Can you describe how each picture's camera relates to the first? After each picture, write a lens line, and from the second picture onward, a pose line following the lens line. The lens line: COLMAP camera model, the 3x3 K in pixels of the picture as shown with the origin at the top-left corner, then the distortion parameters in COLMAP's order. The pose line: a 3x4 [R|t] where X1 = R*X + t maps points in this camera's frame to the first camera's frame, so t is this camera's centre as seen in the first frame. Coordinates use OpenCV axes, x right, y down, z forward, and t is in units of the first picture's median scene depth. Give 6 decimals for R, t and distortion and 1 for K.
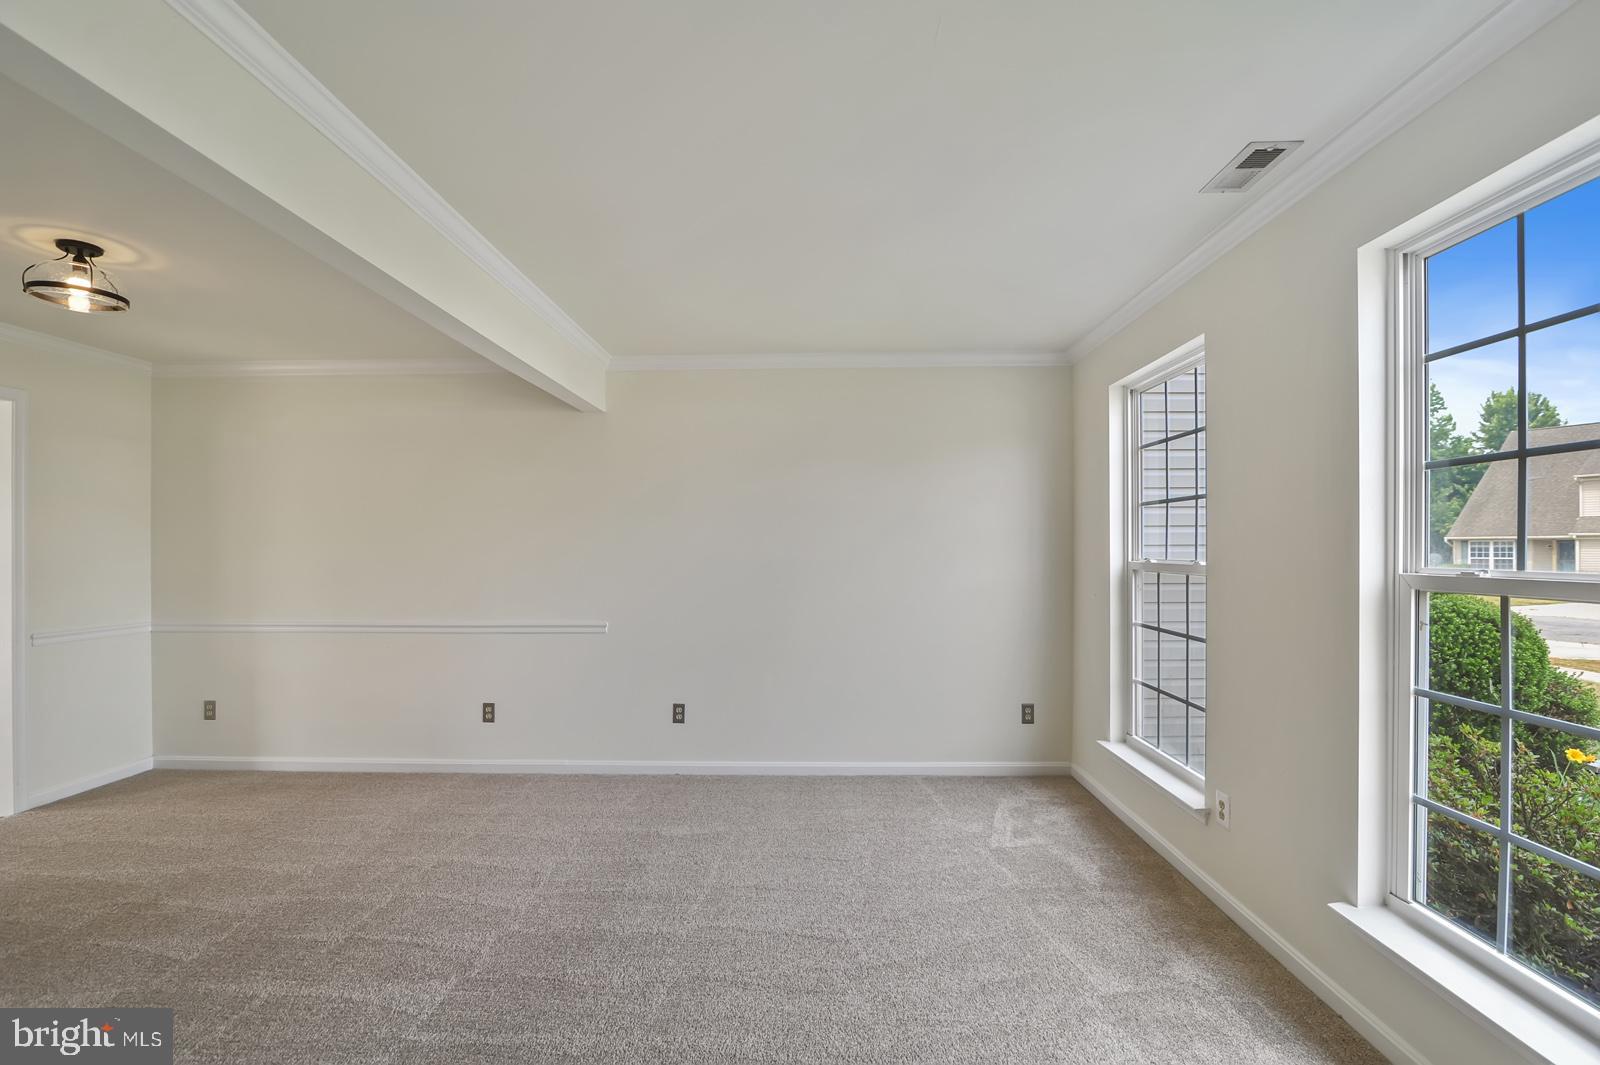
lens RADIAL K [[741.7, 0, 801.8], [0, 741.7, 547.2], [0, 0, 1]] dist [-0.020206, 0.002249]
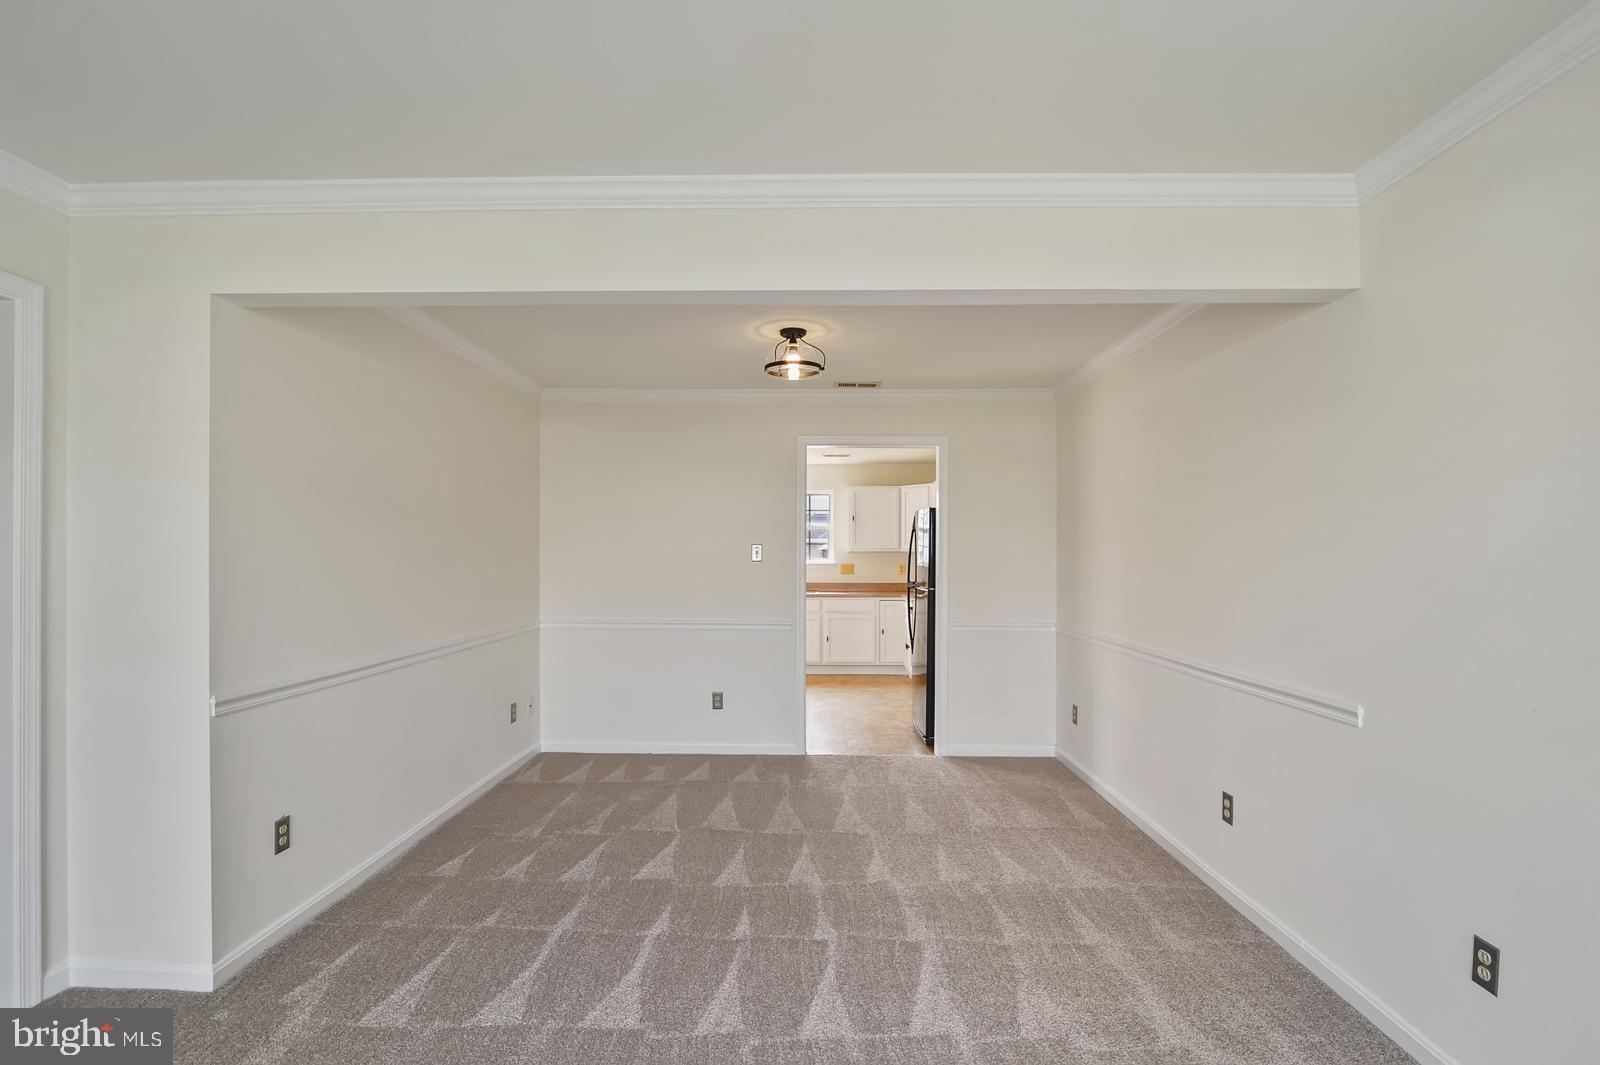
lens RADIAL K [[741.7, 0, 798.1], [0, 741.7, 556.5], [0, 0, 1]] dist [-0.020206, 0.002249]
pose [[0.001356, 0.003010, -0.999995, 0.357555], [-0.002867, 0.999991, 0.003007, -0.003103], [0.999995, 0.002863, 0.001365, 0.953650]]
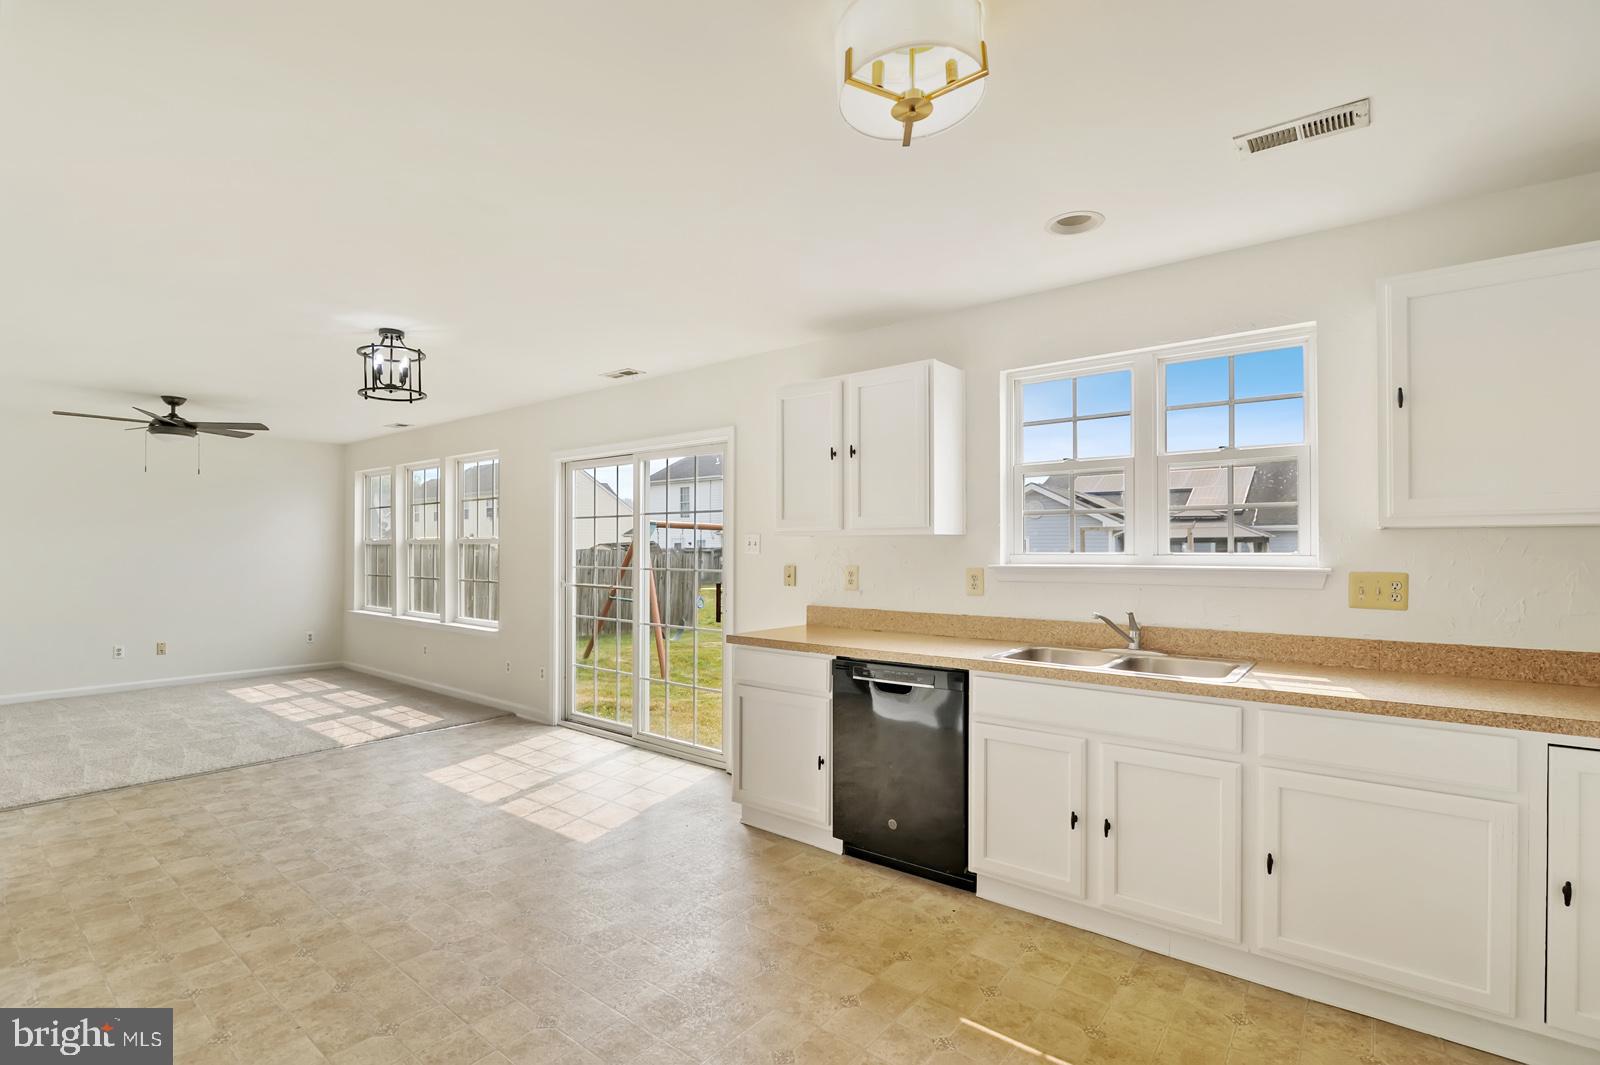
lens RADIAL K [[741.7, 0, 795.8], [0, 741.7, 545.1], [0, 0, 1]] dist [-0.020206, 0.002249]
pose [[-0.602856, -0.001165, -0.797849, -1.701107], [-0.001235, 0.999999, -0.000527, 0.006702], [0.797849, 0.000667, -0.602857, 1.143027]]
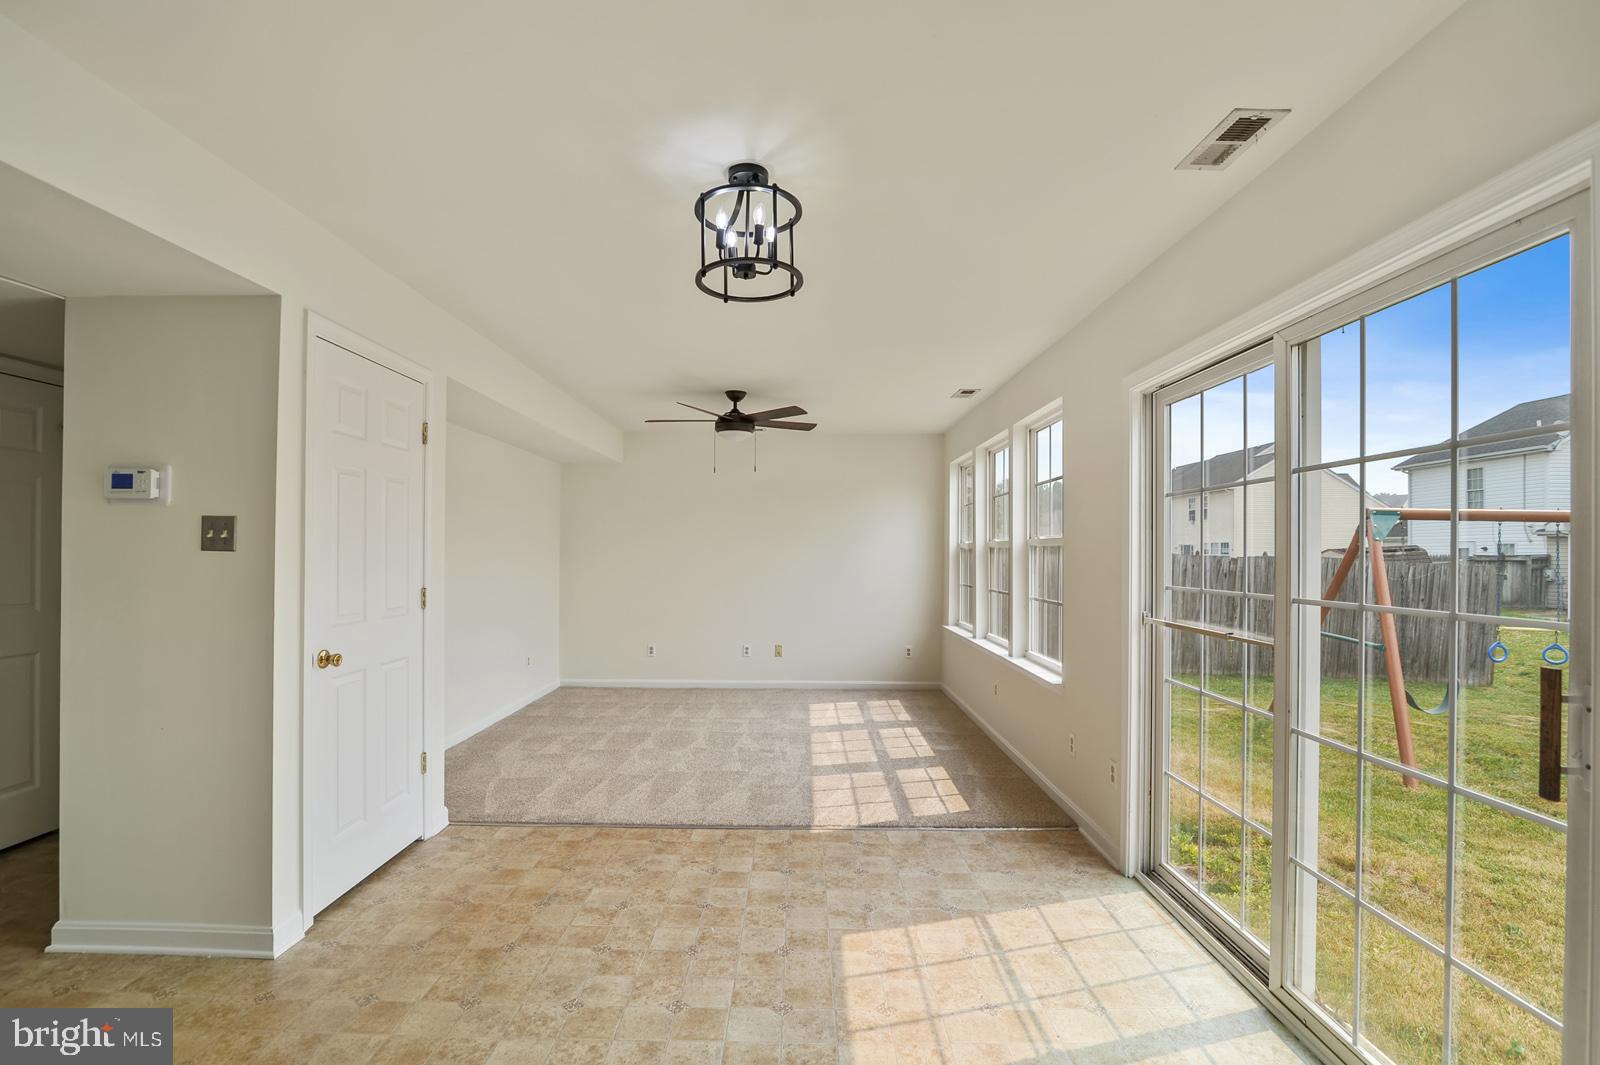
lens RADIAL K [[741.7, 0, 798.2], [0, 741.7, 548.4], [0, 0, 1]] dist [-0.020206, 0.002249]
pose [[-0.999692, -0.001803, -0.024734, -2.375285], [-0.001725, 0.999994, -0.003146, 0.013118], [0.024740, -0.003102, -0.999689, 0.507722]]
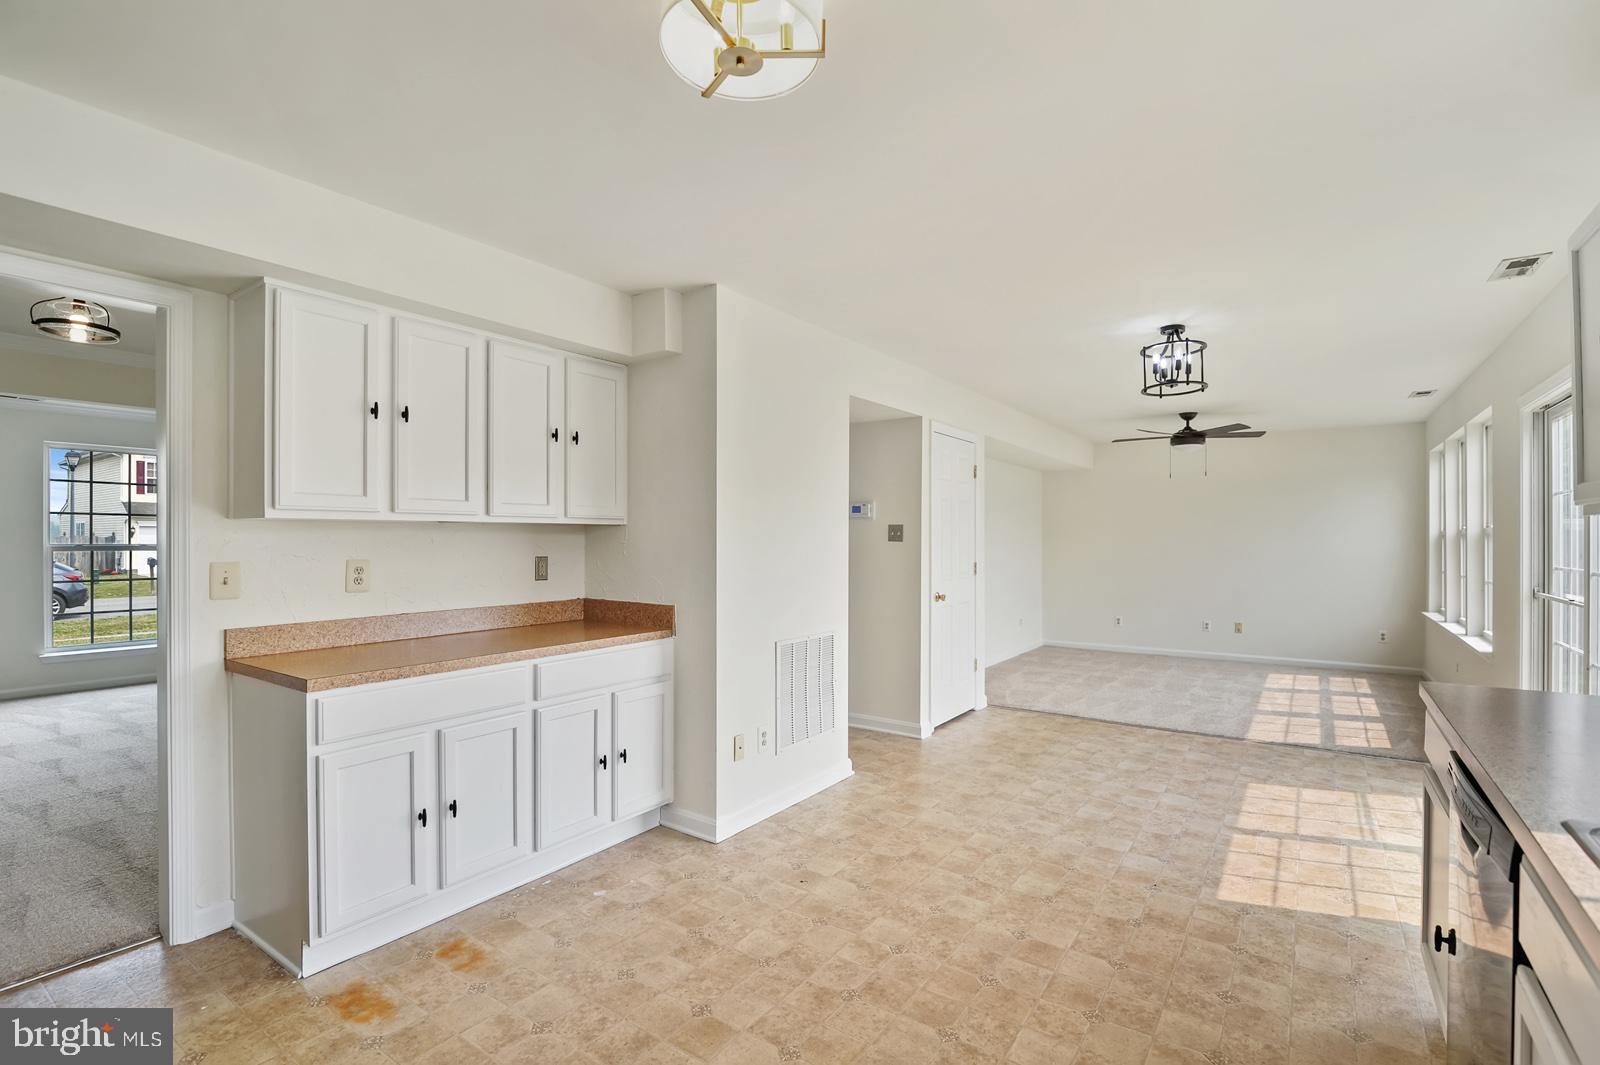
lens RADIAL K [[741.7, 0, 794.1], [0, 741.7, 538.1], [0, 0, 1]] dist [-0.020206, 0.002249]
pose [[-0.833468, 0.003320, 0.552558, -2.512551], [0.003166, 0.999994, -0.001234, 0.007996], [-0.552559, 0.000721, -0.833474, 1.279337]]
